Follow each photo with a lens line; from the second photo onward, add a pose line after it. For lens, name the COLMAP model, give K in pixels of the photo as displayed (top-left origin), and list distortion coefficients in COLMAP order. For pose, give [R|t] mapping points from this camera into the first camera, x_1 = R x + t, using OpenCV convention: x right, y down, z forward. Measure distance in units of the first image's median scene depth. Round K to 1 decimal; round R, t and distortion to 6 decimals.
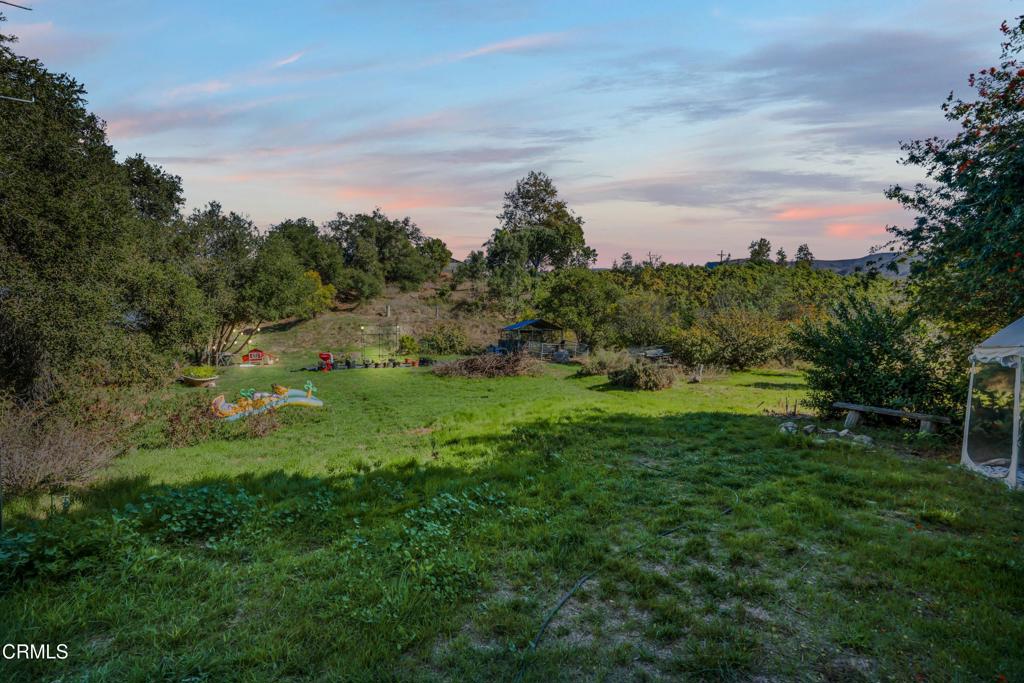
lens RADIAL K [[454.7, 0, 516.2], [0, 454.7, 343.2], [0, 0, 1]] dist [-0.057049, 0.024027]
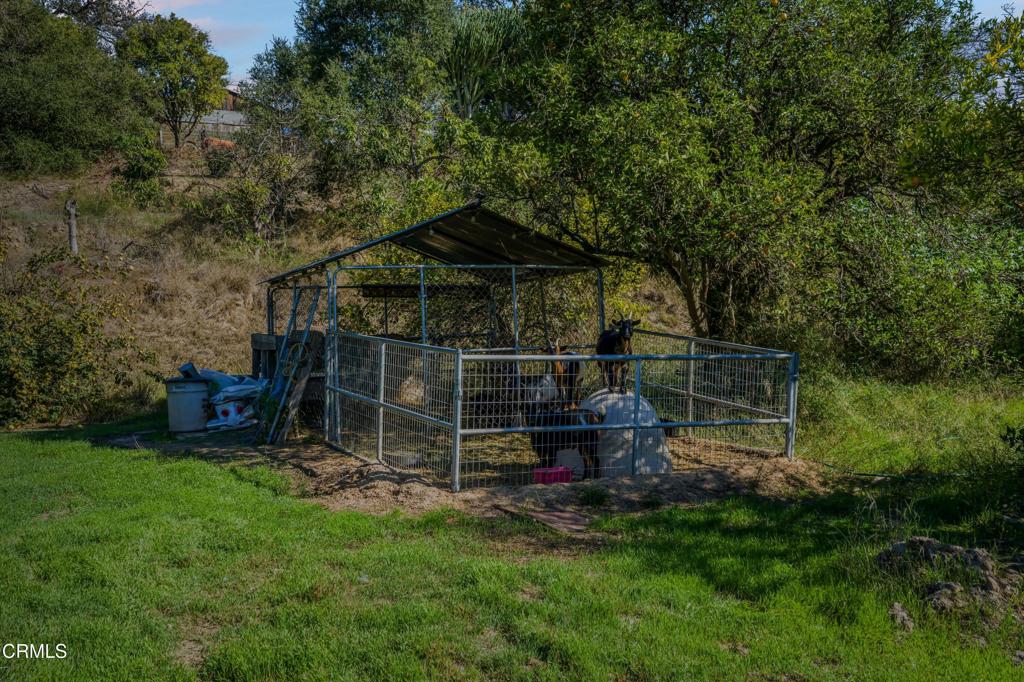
lens RADIAL K [[1077.0, 0, 513.6], [0, 1077.0, 314.8], [0, 0, 1]] dist [0.112999, -0.000580]
pose [[0.999020, -0.027355, 0.034809, 0.038680], [0.028444, 0.999109, -0.031168, 0.000238], [-0.033926, 0.032127, 0.998908, 0.430163]]
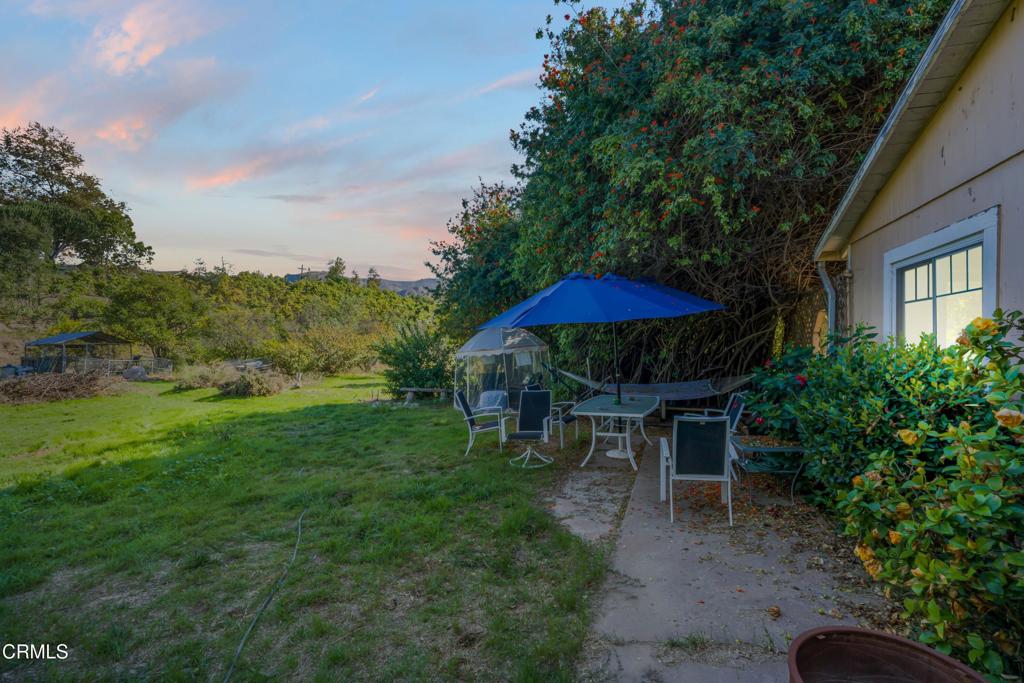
lens RADIAL K [[454.7, 0, 516.2], [0, 454.7, 343.2], [0, 0, 1]] dist [-0.057049, 0.024027]
pose [[0.638782, -0.007394, 0.769352, -0.056179], [0.027105, 0.999549, -0.012899, 0.000284], [-0.768910, 0.029093, 0.638694, -0.076177]]
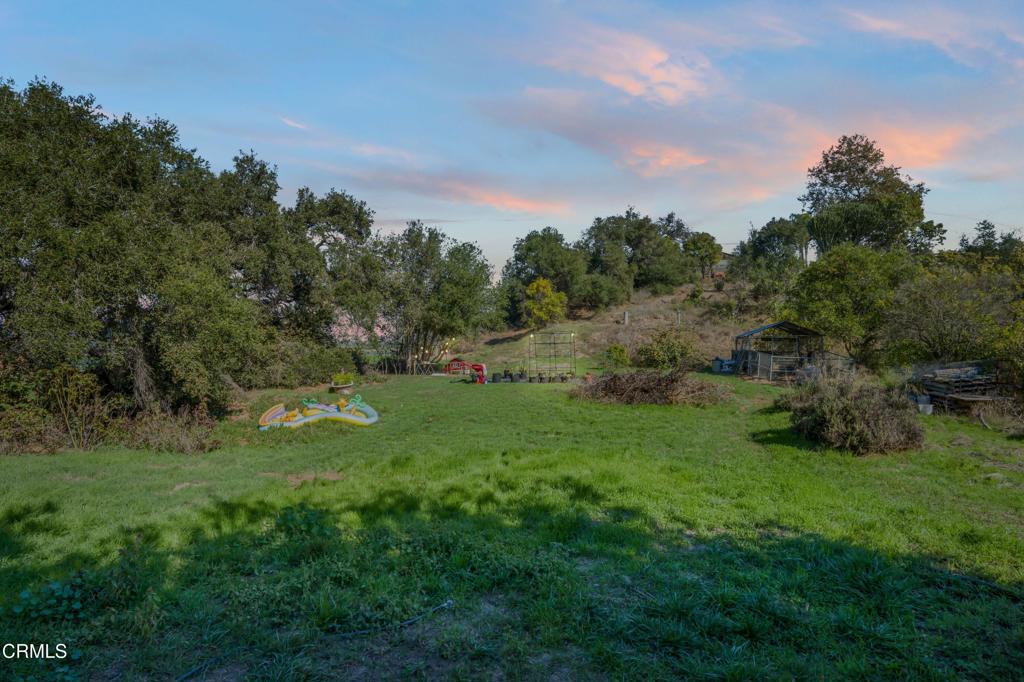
lens RADIAL K [[479.1, 0, 525.1], [0, 479.1, 337.4], [0, 0, 1]] dist [-0.066802, 0.000430]
pose [[0.819917, -0.012722, -0.572341, 0.097993], [-0.007630, 0.999421, -0.033147, -0.000374], [0.572432, 0.031545, 0.819345, 0.128218]]
